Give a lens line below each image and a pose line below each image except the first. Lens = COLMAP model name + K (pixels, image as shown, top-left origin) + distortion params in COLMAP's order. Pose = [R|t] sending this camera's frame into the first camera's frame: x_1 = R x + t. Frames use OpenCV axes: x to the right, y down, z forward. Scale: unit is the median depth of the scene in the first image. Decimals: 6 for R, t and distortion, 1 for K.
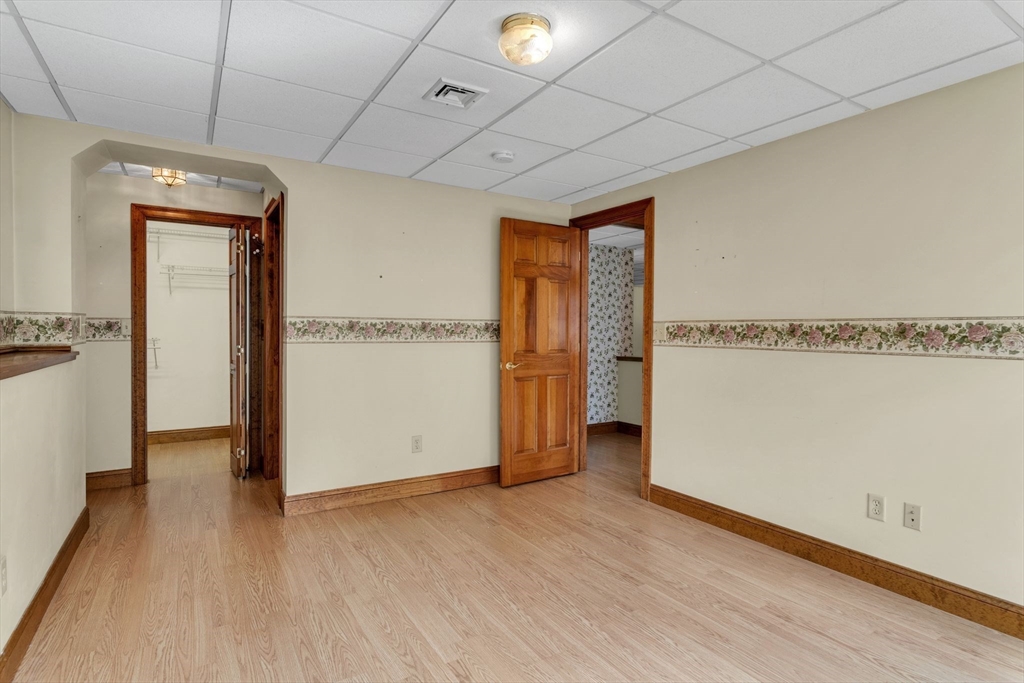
lens RADIAL K [[515.7, 0, 517.9], [0, 515.7, 339.4], [0, 0, 1]] dist [-0.015442, 0.007881]
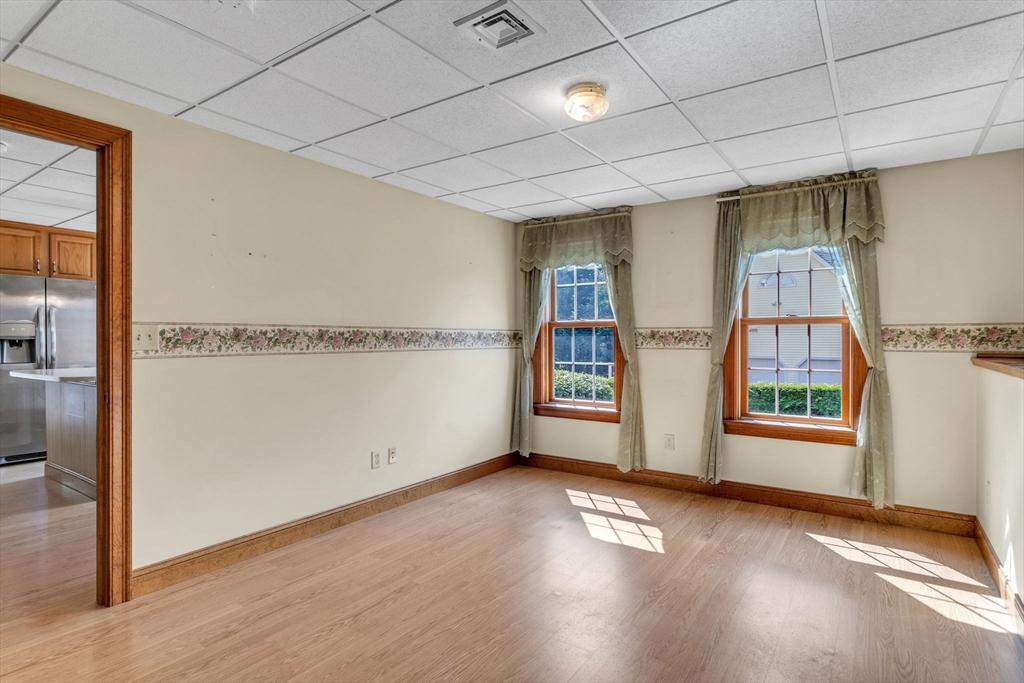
lens RADIAL K [[515.7, 0, 518.1], [0, 515.7, 336.0], [0, 0, 1]] dist [-0.015442, 0.007881]
pose [[-0.372070, -0.006349, 0.928183, -0.621550], [0.012657, 0.999849, 0.011913, -0.021906], [-0.928118, 0.016181, -0.371934, 0.928914]]
